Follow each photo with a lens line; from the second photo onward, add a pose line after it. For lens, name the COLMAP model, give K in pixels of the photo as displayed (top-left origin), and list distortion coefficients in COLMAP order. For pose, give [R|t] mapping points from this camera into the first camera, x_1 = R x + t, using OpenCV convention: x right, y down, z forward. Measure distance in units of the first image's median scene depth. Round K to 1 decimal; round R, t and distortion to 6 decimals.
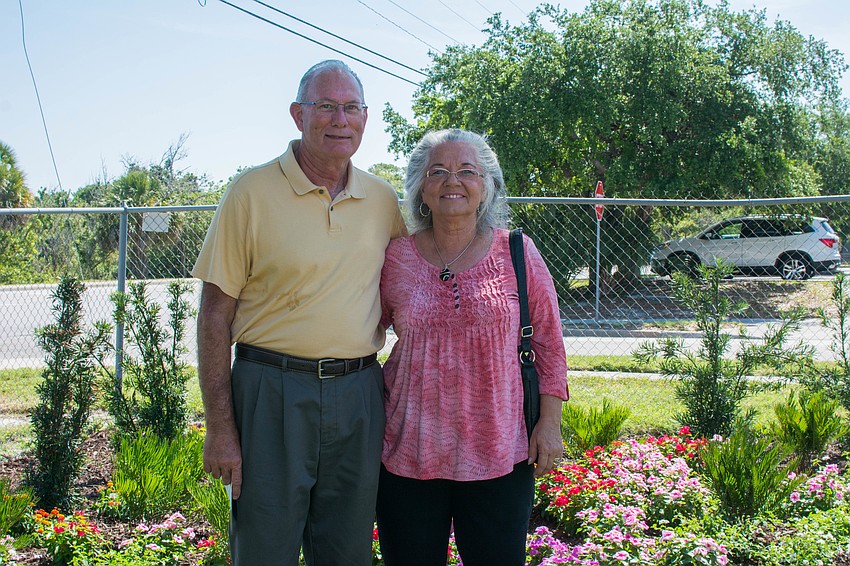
lens RADIAL K [[1270.7, 0, 424.8], [0, 1270.7, 283.8], [0, 0, 1]] dist [-0.162464, 0.000000]
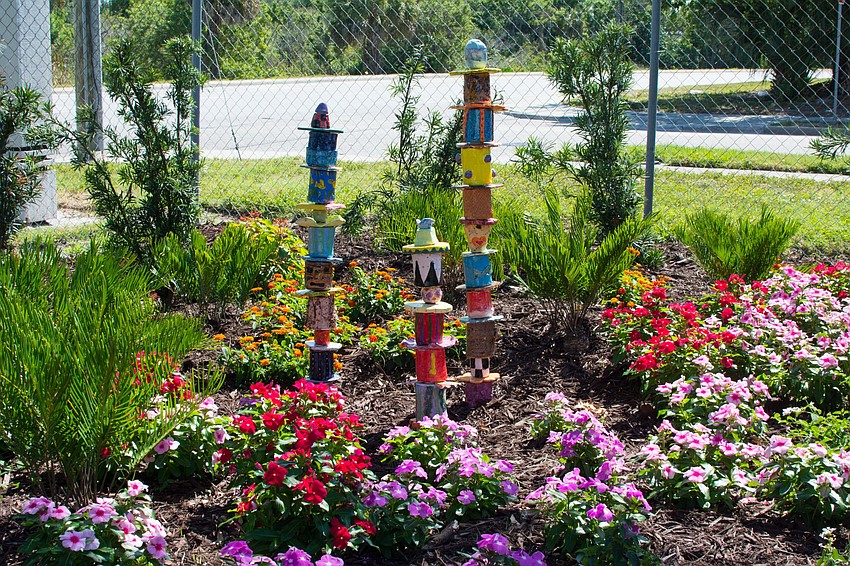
lens RADIAL K [[1270.7, 0, 425.8], [0, 1270.7, 282.5], [0, 0, 1]] dist [-0.162464, 0.000000]
pose [[0.980655, 0.031881, -0.193129, 0.115547], [-0.001328, 0.987709, 0.156301, 0.028757], [0.195739, -0.153021, 0.968644, 0.338765]]
